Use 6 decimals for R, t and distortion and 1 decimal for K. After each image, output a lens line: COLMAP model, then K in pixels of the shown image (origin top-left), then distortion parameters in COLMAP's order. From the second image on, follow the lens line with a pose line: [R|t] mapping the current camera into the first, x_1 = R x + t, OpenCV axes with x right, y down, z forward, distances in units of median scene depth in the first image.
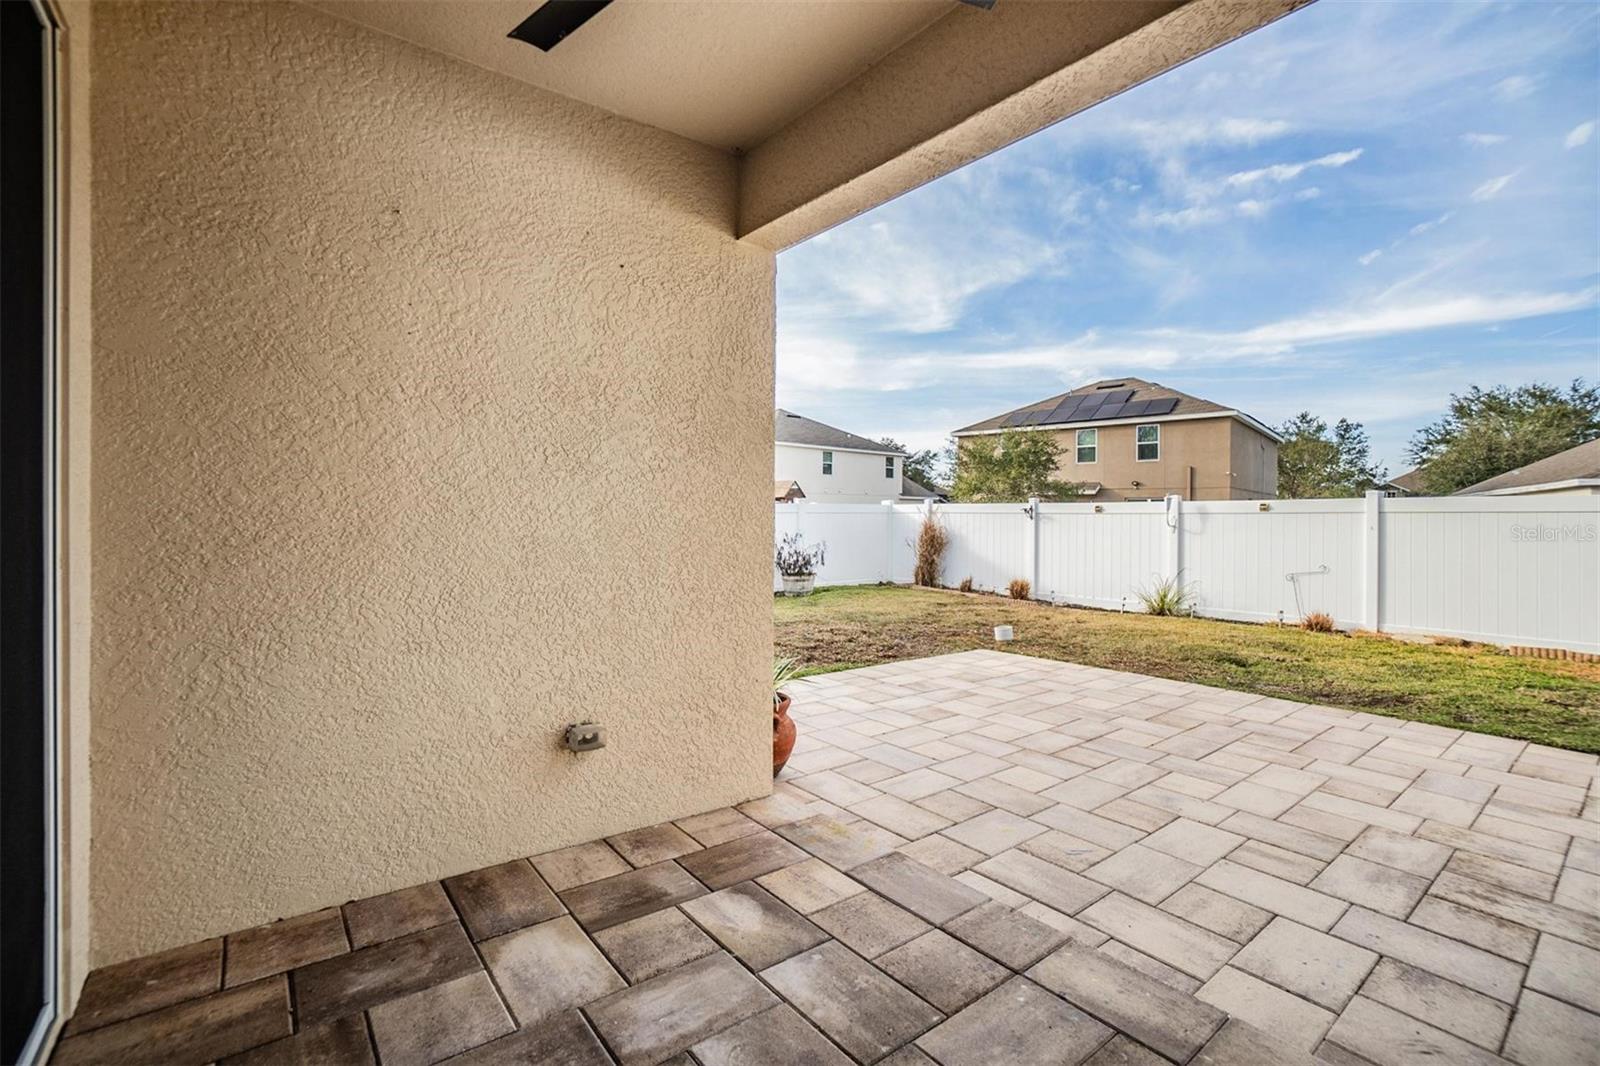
lens RADIAL K [[694.4, 0, 786.3], [0, 694.4, 525.1], [0, 0, 1]] dist [-0.055698, 0.015332]
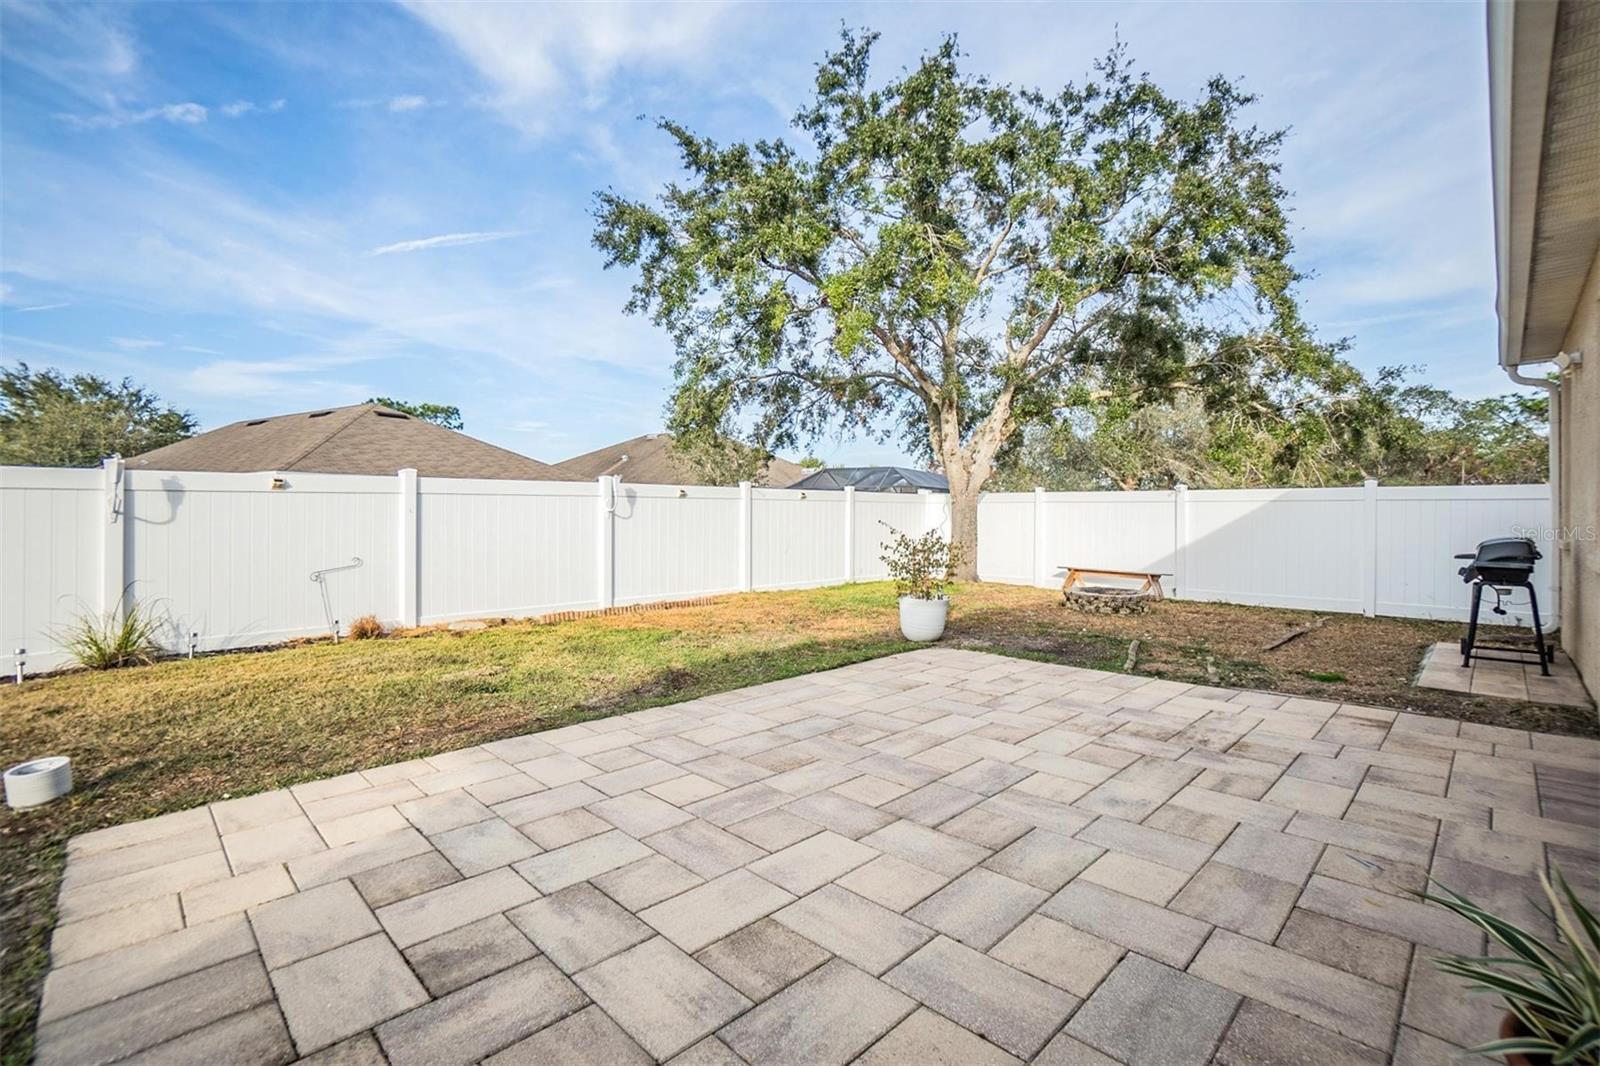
lens RADIAL K [[691.4, 0, 833.3], [0, 691.4, 575.7], [0, 0, 1]] dist [-0.046323, 0.012164]
pose [[-0.134191, -0.088716, 0.986976, -0.189767], [0.005071, 0.995910, 0.090209, 0.021793], [-0.990943, 0.017110, -0.133192, 1.147161]]
